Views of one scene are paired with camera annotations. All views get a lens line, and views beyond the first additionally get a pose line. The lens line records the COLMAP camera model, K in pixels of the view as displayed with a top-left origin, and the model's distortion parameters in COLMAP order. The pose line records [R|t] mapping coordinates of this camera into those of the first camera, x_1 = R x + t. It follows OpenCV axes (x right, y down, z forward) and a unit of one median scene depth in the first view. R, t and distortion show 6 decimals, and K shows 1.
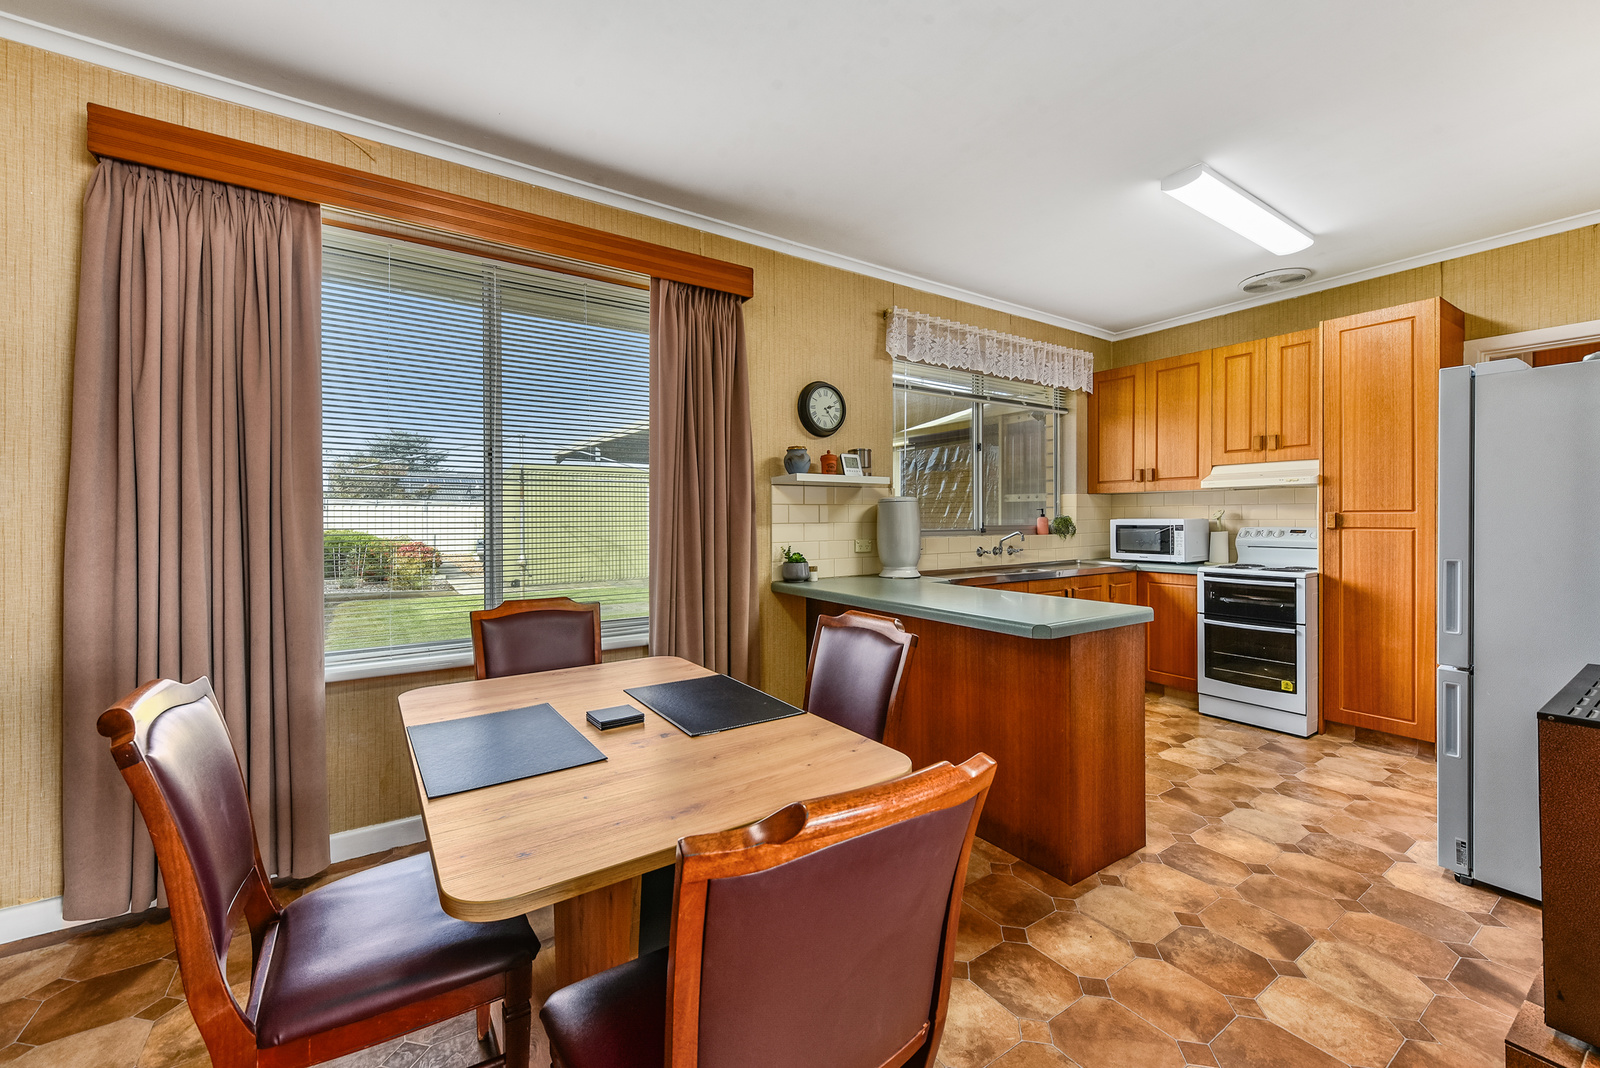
lens RADIAL K [[637.4, 0, 799.9], [0, 637.4, 523.1], [0, 0, 1]] dist [0.000650, -0.000045]
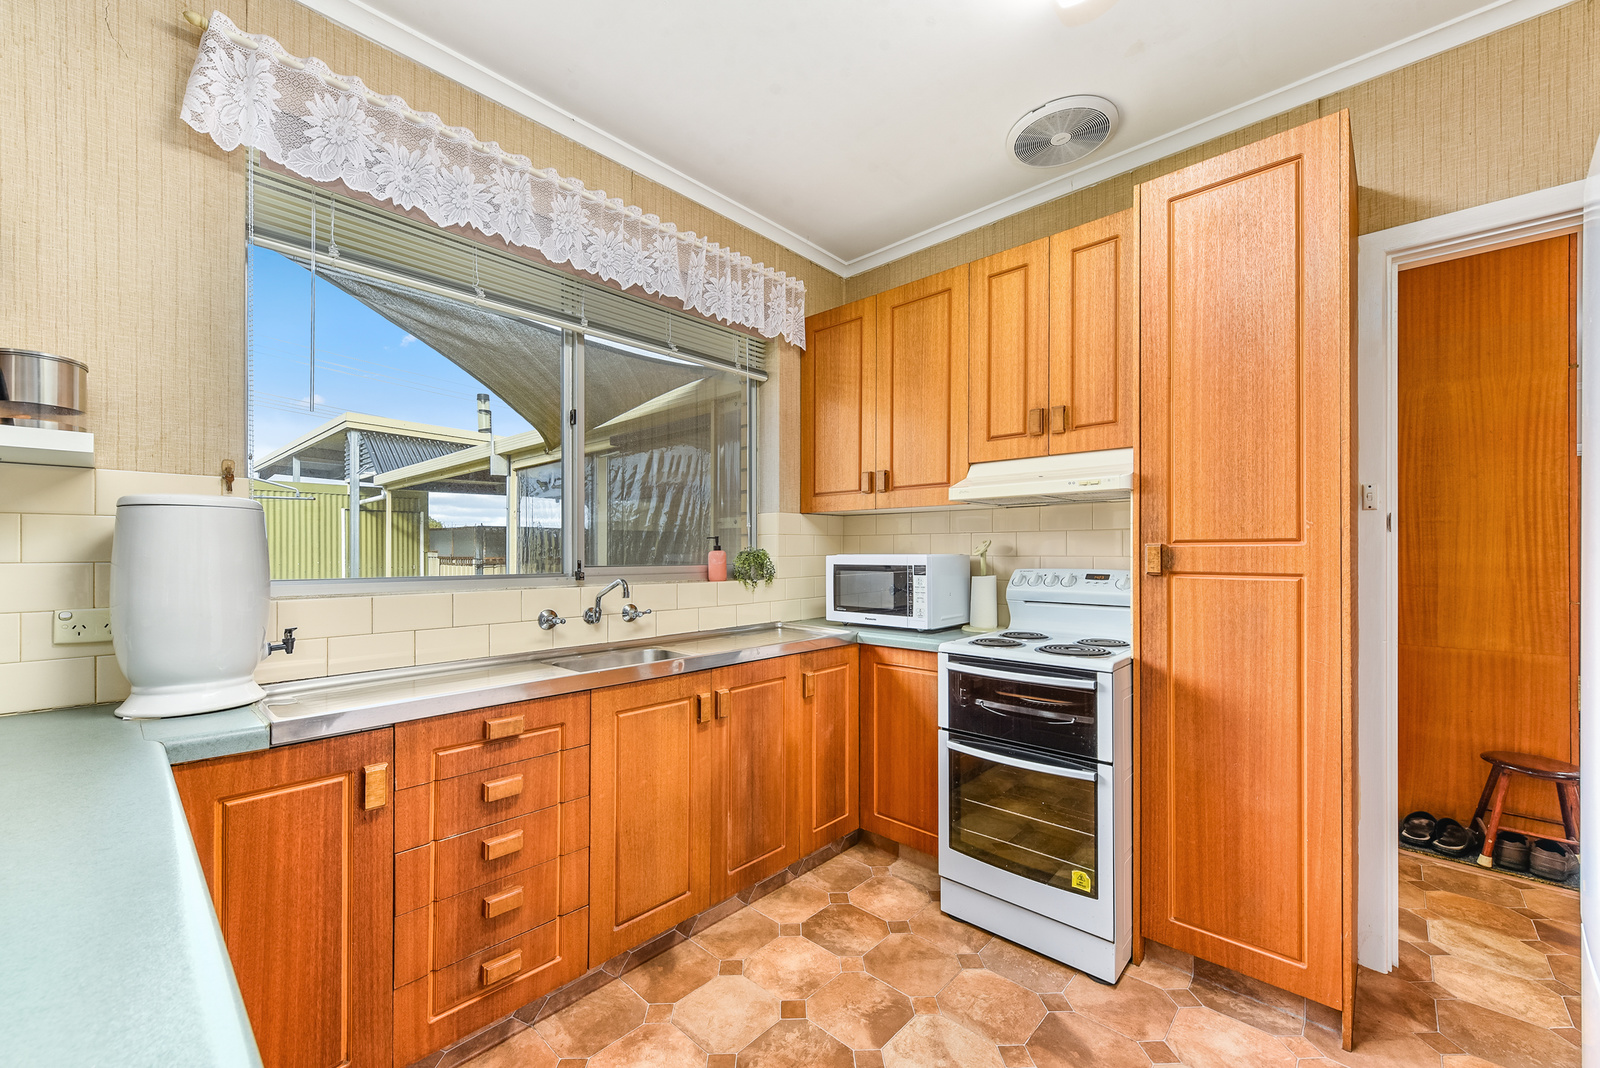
lens RADIAL K [[636.8, 0, 800.0], [0, 636.8, 555.2], [0, 0, 1]] dist [-0.000049, -0.000016]
pose [[0.972099, 0.002506, 0.234558, 0.383255], [-0.001671, 0.999992, -0.003757, -0.004282], [-0.234565, 0.003260, 0.972095, 0.501873]]
